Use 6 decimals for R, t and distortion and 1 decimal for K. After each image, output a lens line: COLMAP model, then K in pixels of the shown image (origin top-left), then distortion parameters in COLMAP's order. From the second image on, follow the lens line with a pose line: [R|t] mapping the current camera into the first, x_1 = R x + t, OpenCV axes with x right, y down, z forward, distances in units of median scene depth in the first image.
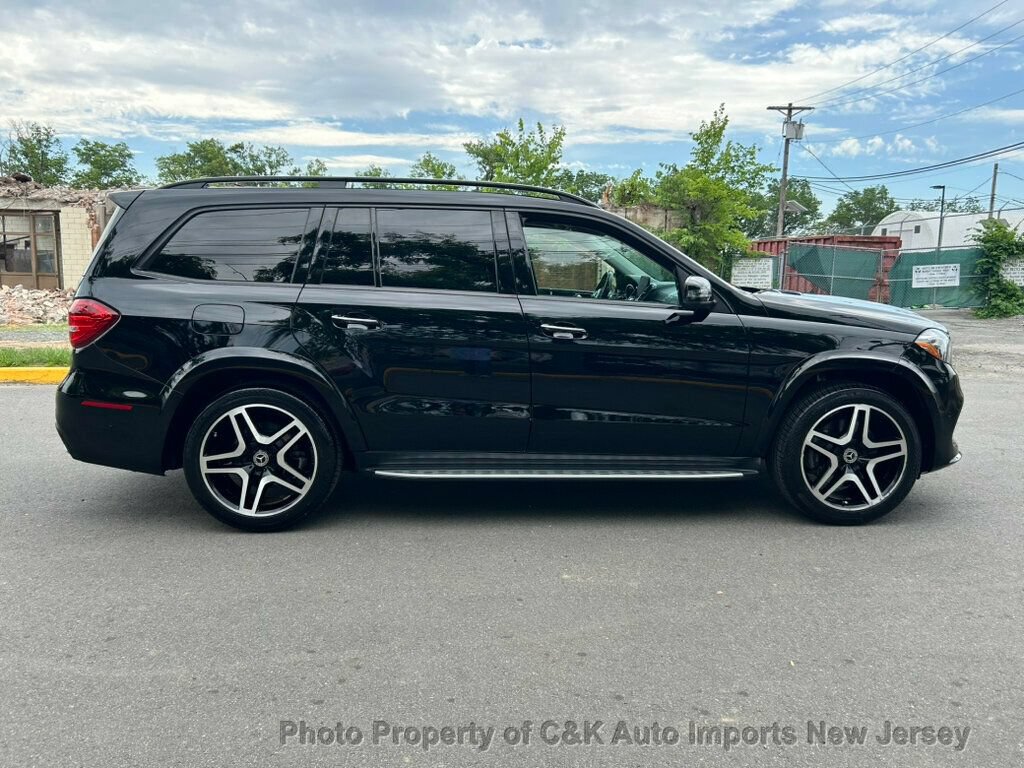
lens RADIAL K [[779.6, 0, 500.4], [0, 779.6, 367.7], [0, 0, 1]] dist [0.045444, -0.050146]
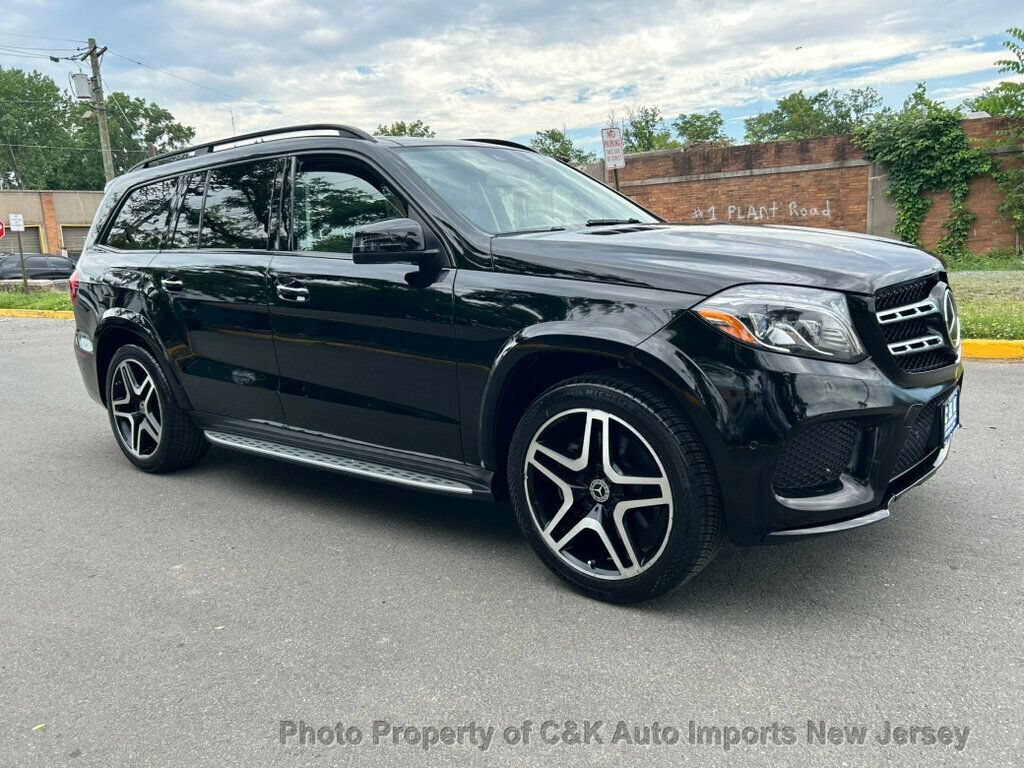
lens RADIAL K [[779.6, 0, 514.3], [0, 779.6, 375.8], [0, 0, 1]] dist [0.045444, -0.050146]
pose [[0.743697, 0.064025, -0.665444, 0.165180], [-0.022098, 0.997214, 0.071250, -0.004361], [0.668151, -0.038284, 0.743040, 0.102901]]
